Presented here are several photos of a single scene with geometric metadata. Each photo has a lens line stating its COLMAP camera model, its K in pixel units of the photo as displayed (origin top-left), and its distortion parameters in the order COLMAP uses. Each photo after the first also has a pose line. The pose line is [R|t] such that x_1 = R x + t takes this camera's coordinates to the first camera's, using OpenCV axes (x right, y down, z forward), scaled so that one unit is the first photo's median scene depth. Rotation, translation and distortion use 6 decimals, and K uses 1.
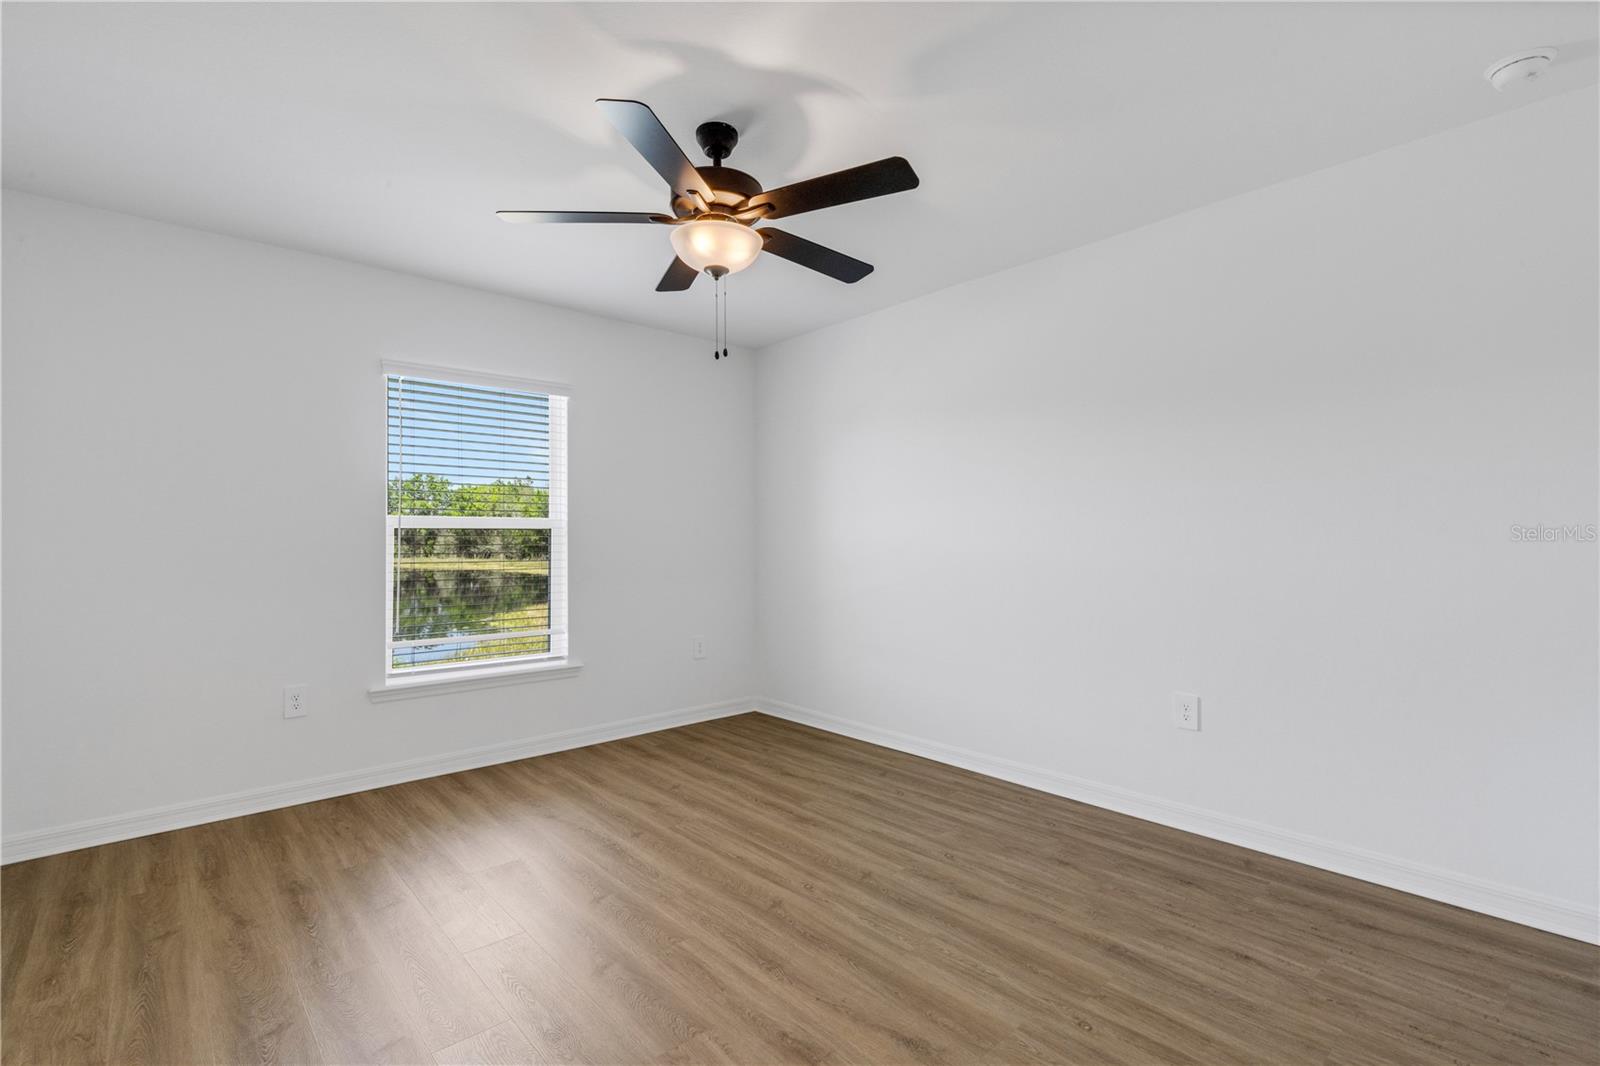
lens RADIAL K [[755.6, 0, 811.3], [0, 755.6, 527.6], [0, 0, 1]] dist [0.026485, -0.002078]
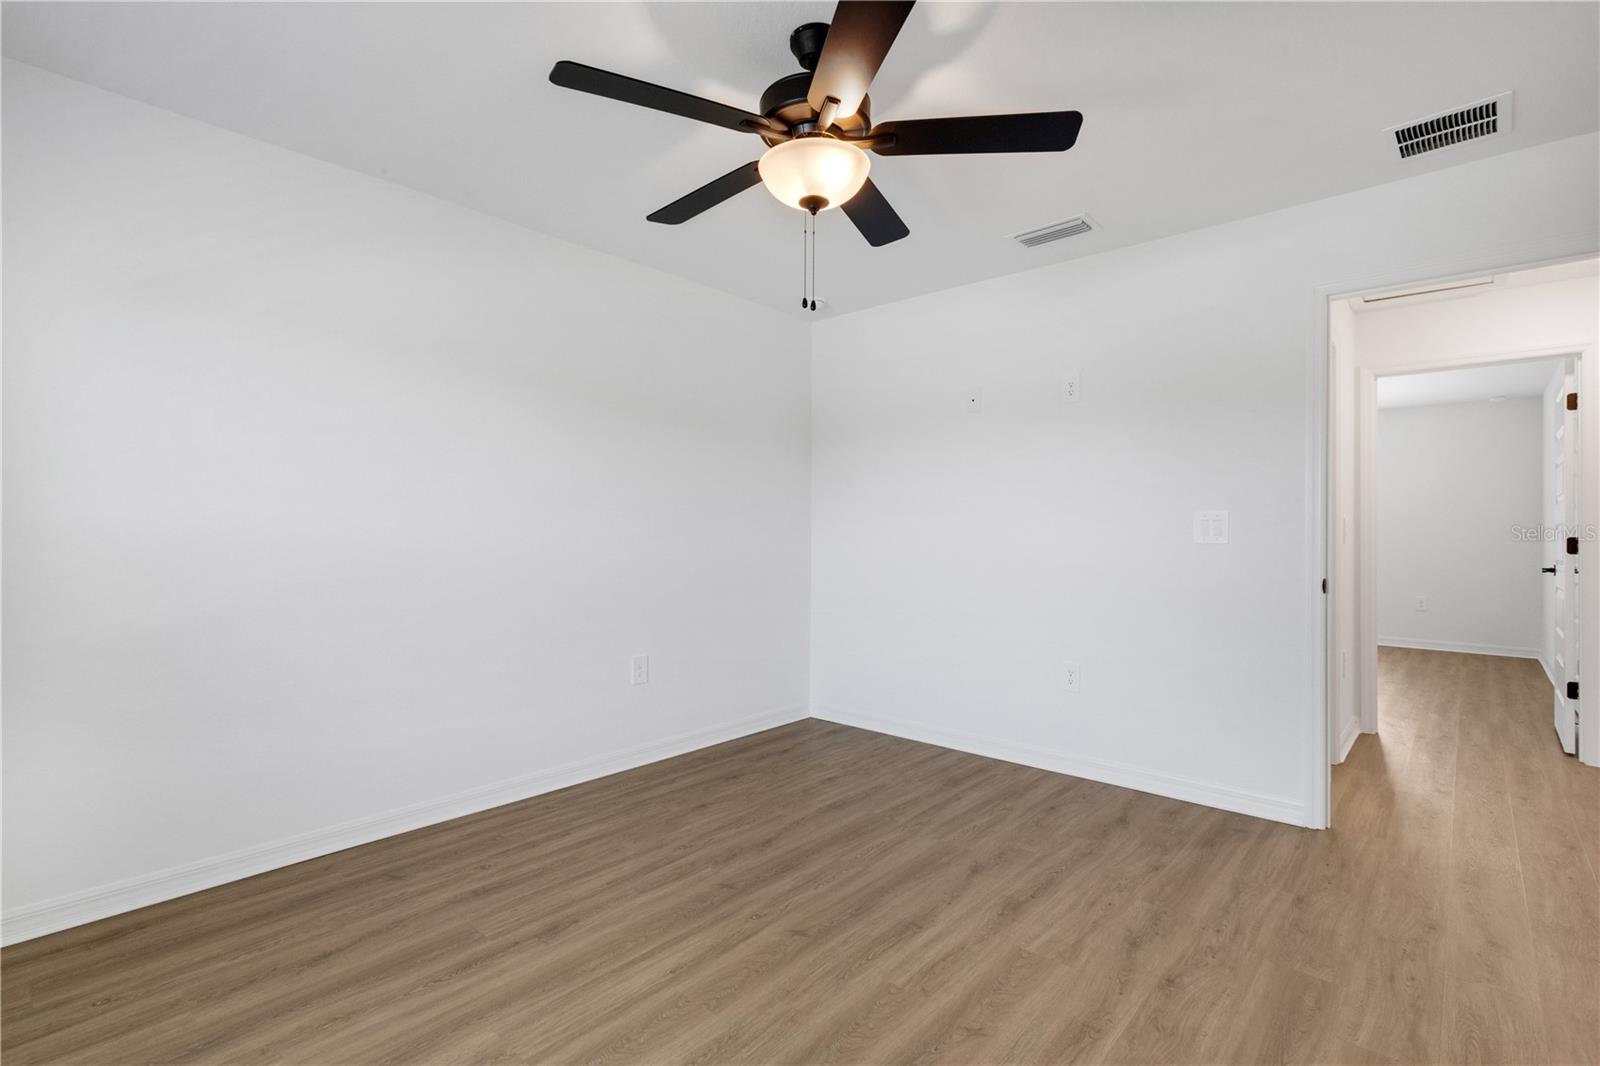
lens RADIAL K [[755.6, 0, 785.6], [0, 755.6, 542.1], [0, 0, 1]] dist [0.026485, -0.002078]
pose [[-0.113537, -0.009920, 0.993484, -0.875056], [-0.023171, 0.999705, 0.007334, 0.019992], [-0.993264, -0.022187, -0.113733, 1.047441]]
